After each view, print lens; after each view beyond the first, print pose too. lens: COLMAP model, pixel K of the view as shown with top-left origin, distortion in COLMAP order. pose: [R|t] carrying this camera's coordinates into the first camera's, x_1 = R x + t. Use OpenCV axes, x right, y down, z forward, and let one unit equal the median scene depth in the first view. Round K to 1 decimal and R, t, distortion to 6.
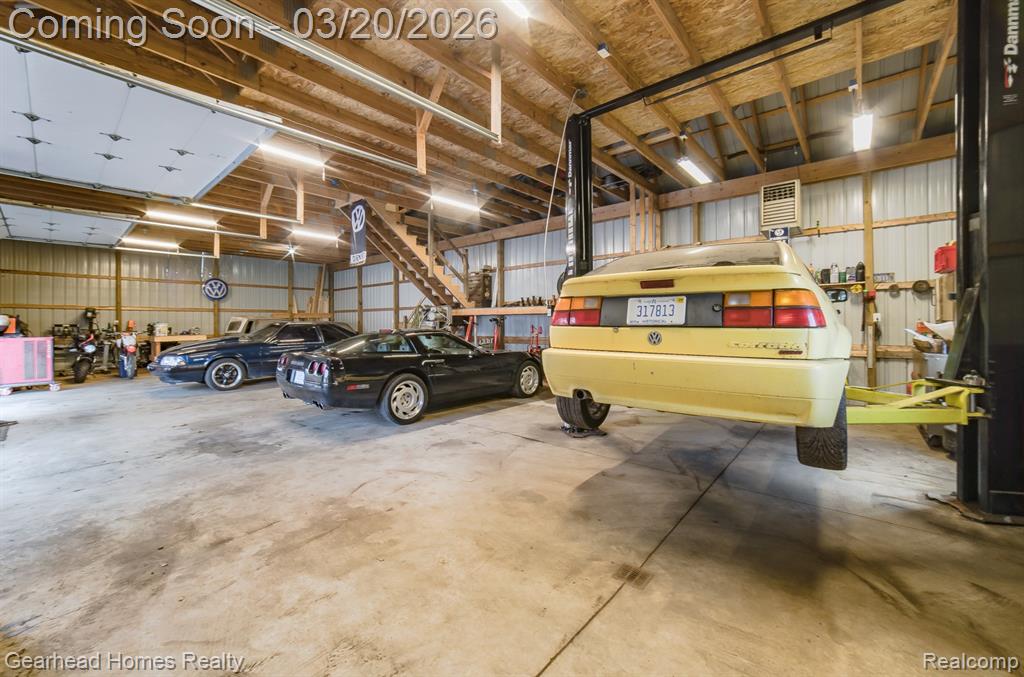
lens RADIAL K [[407.6, 0, 520.9], [0, 407.6, 323.5], [0, 0, 1]] dist [-0.018307, 0.003093]
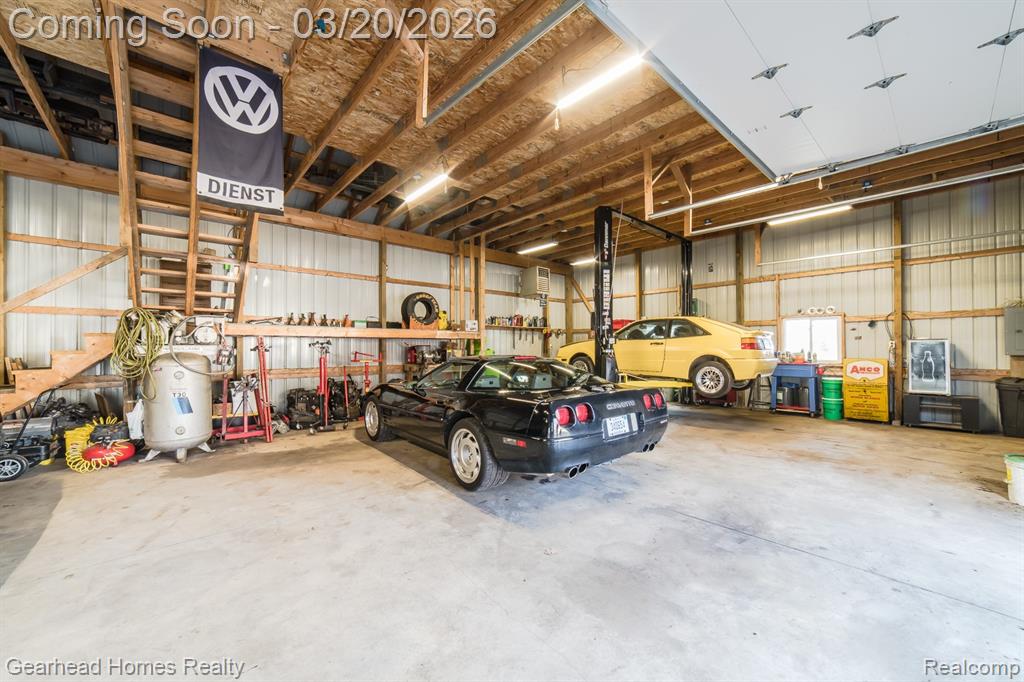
lens RADIAL K [[399.5, 0, 502.6], [0, 399.5, 344.4], [0, 0, 1]] dist [-0.012570, -0.001192]
pose [[0.142730, 0.013773, 0.989666, -1.091824], [0.004140, 0.999886, -0.014512, 0.004558], [-0.989753, 0.006168, 0.142657, 0.959396]]
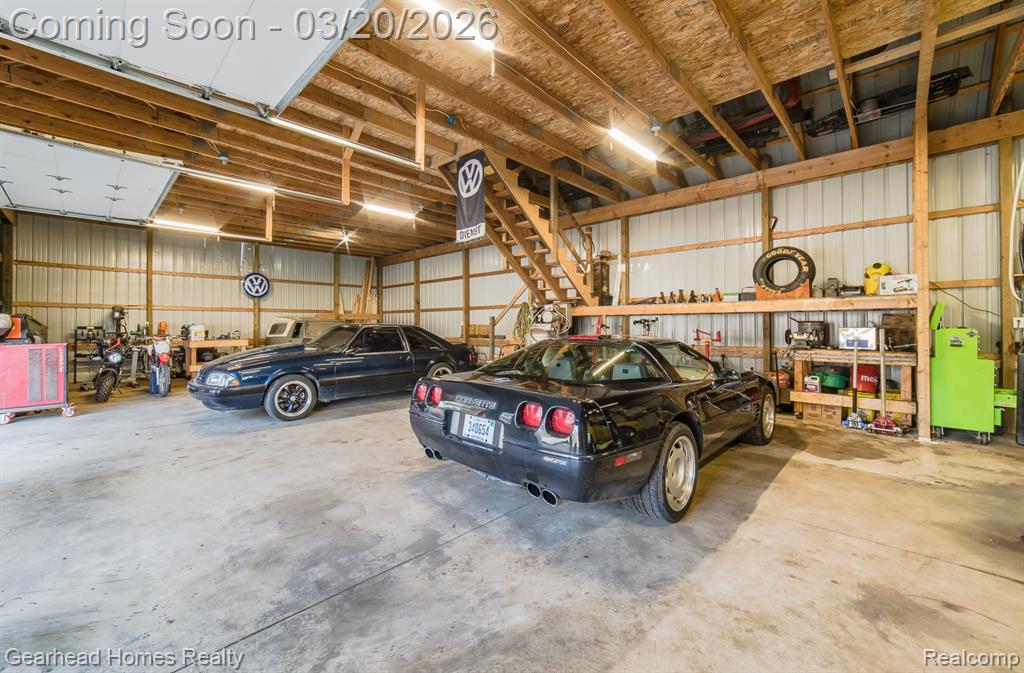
lens RADIAL K [[407.6, 0, 501.5], [0, 407.6, 324.9], [0, 0, 1]] dist [-0.018307, 0.003093]
pose [[0.997785, 0.002111, -0.066483, -0.424243], [-0.002353, 0.999991, -0.003560, 0.000536], [0.066475, 0.003708, 0.997781, 0.418969]]
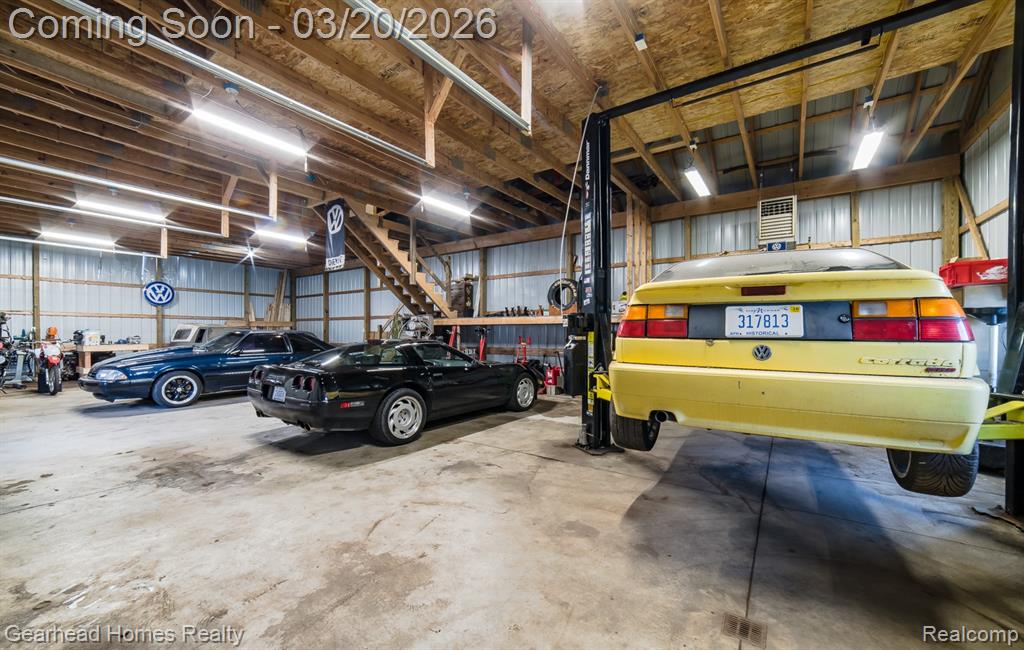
lens RADIAL K [[395.4, 0, 526.2], [0, 395.4, 335.5], [0, 0, 1]] dist [-0.013570, 0.003093]
pose [[0.993172, 0.006558, 0.116477, -0.102415], [-0.007043, 0.999968, 0.003745, -0.000034], [-0.116449, -0.004540, 0.993186, 0.083116]]
